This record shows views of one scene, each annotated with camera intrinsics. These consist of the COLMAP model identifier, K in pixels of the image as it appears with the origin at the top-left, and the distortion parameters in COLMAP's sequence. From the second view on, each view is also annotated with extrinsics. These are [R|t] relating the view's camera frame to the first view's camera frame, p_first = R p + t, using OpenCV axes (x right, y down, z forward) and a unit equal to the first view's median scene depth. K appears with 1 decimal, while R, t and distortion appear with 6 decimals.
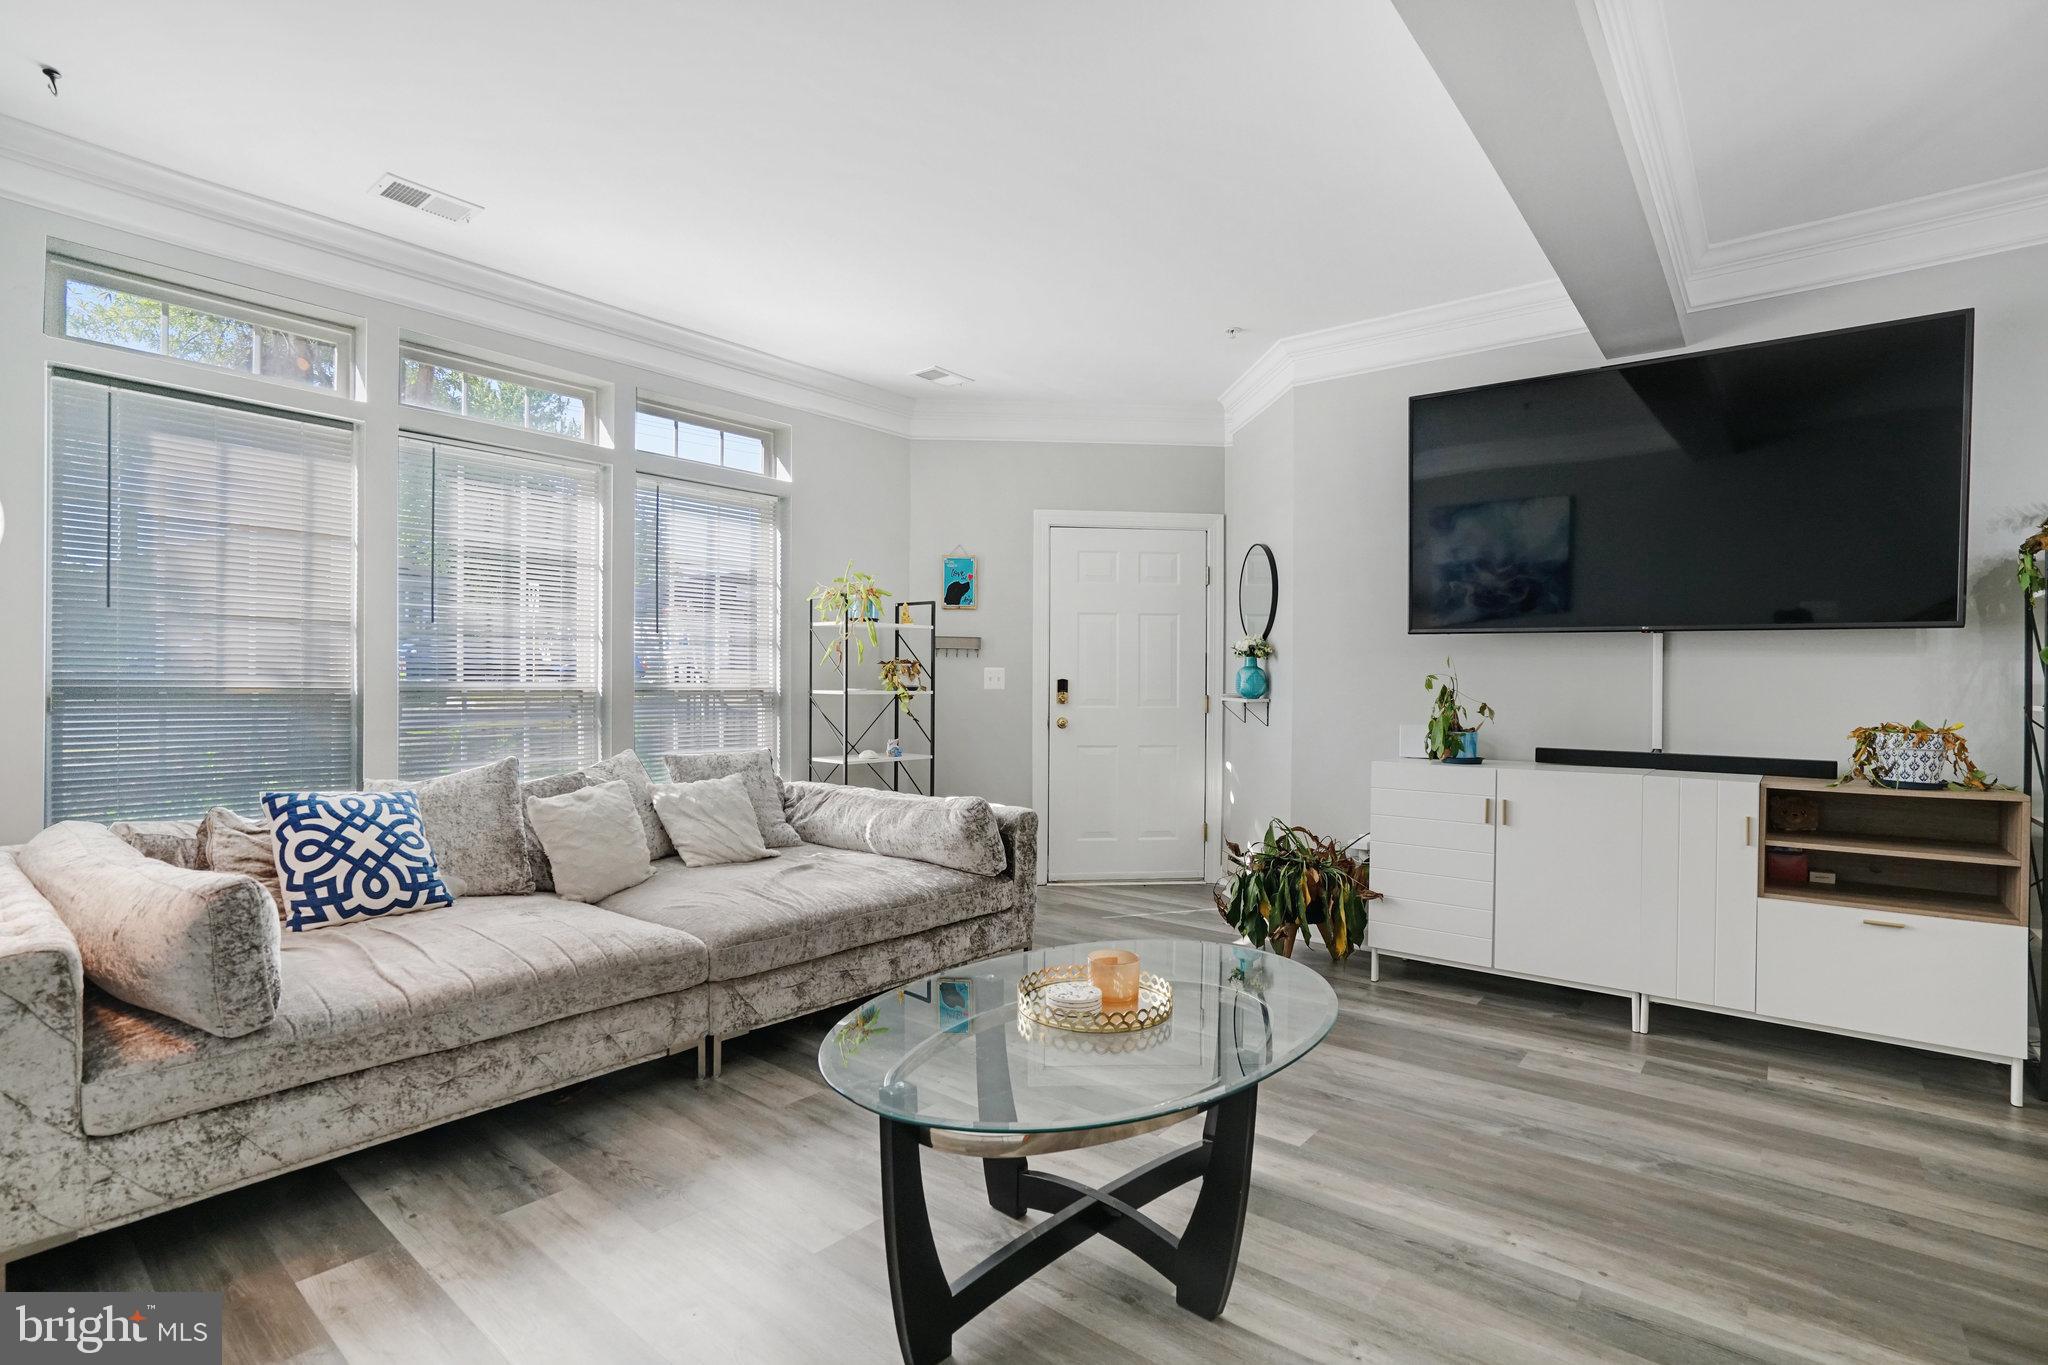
lens RADIAL K [[973.9, 0, 998.3], [0, 973.9, 684.1], [0, 0, 1]] dist [-0.051086, 0.021616]
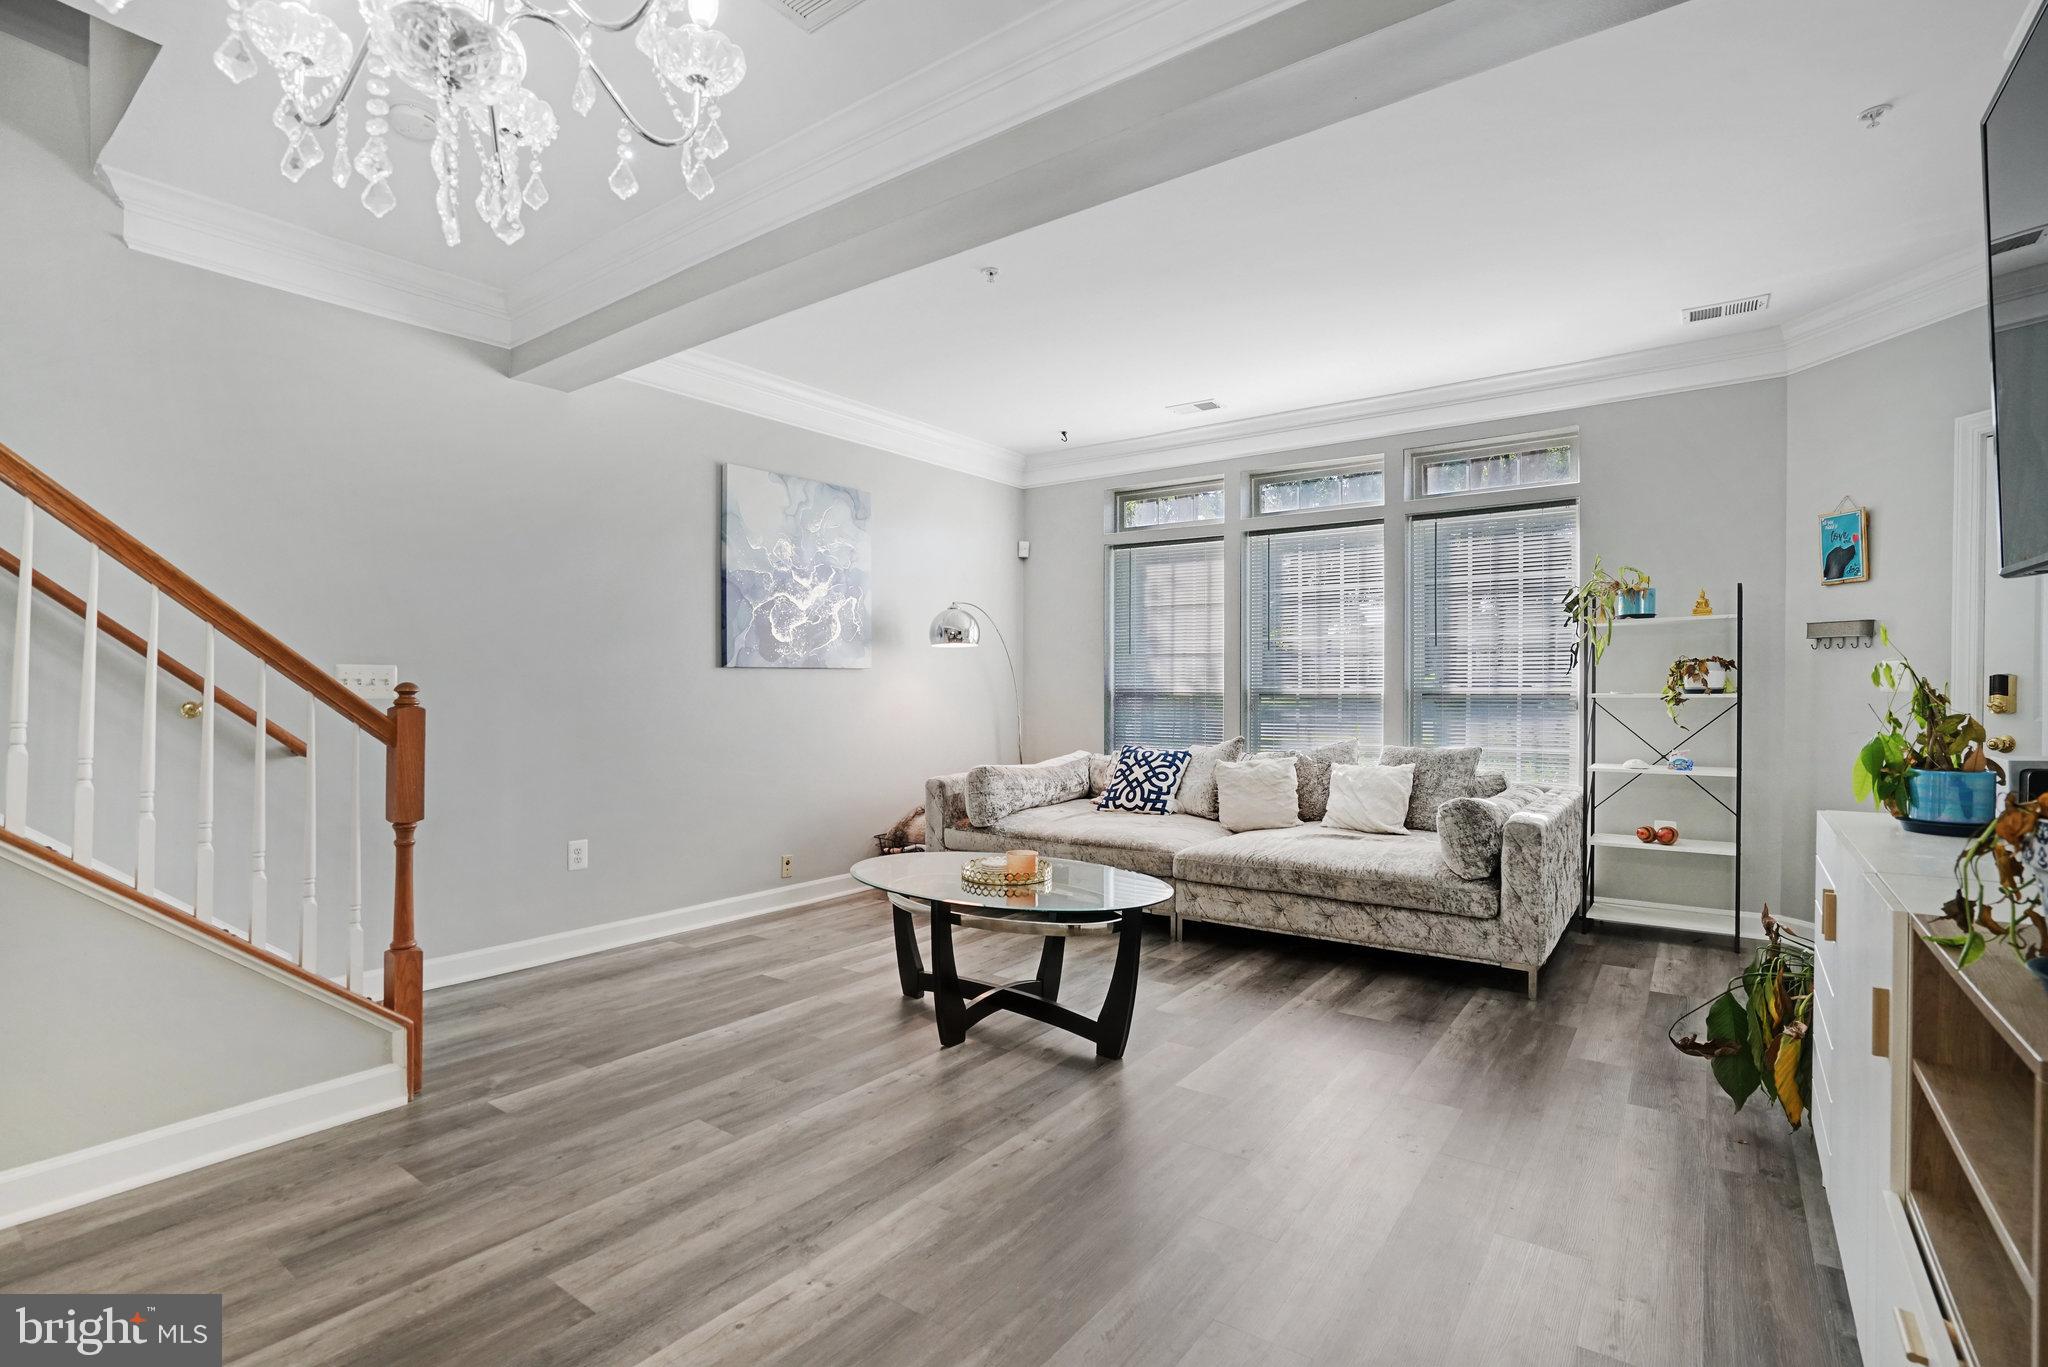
lens RADIAL K [[973.9, 0, 998.3], [0, 973.9, 685.1], [0, 0, 1]] dist [-0.051086, 0.021616]
pose [[0.053121, -0.013445, -0.998498, 1.112784], [0.001993, 0.999909, -0.013358, 0.014470], [0.998586, -0.001280, 0.053143, 0.556571]]
